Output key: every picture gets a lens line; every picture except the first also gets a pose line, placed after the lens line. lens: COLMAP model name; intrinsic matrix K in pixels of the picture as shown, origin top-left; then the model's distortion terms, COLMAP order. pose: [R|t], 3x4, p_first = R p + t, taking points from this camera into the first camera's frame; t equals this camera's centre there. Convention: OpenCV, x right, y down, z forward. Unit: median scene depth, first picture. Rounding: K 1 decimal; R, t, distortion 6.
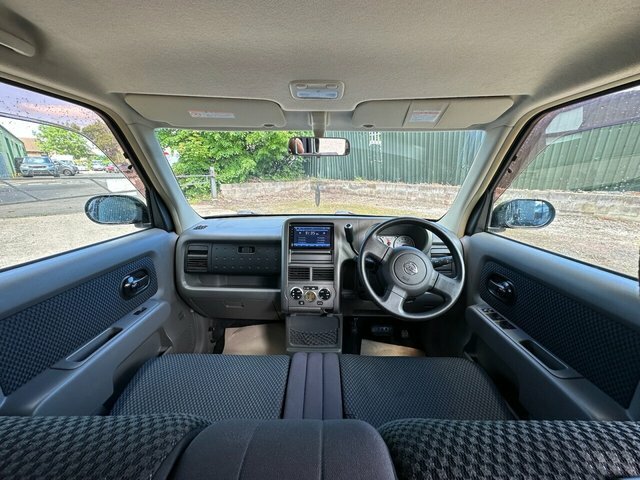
lens RADIAL K [[252.5, 0, 318.9], [0, 252.5, 243.0], [0, 0, 1]] dist [0.000715, 0.002002]
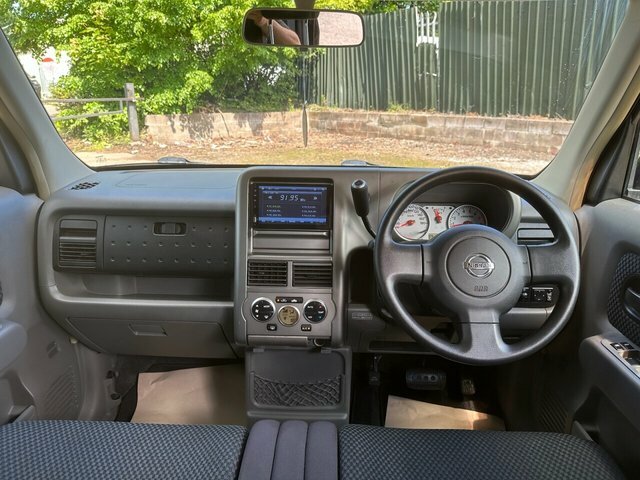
lens RADIAL K [[449.9, 0, 319.8], [0, 449.9, 240.6], [0, 0, 1]] dist [0.037750, -0.041123]
pose [[0.999938, 0.007471, -0.008242, 0.036171], [-0.007149, 0.999237, 0.038389, 0.013408], [0.008522, -0.038327, 0.999229, 0.046983]]
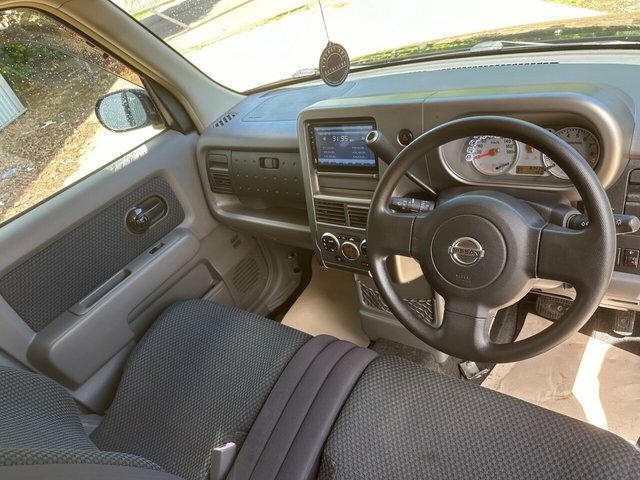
lens RADIAL K [[441.7, 0, 336.0], [0, 441.7, 248.9], [0, 0, 1]] dist [0.014326, -0.020214]
pose [[0.805091, 0.135269, -0.577521, 0.484519], [0.125553, 0.912724, 0.388808, -0.176094], [0.579711, -0.385535, 0.717843, 0.239095]]
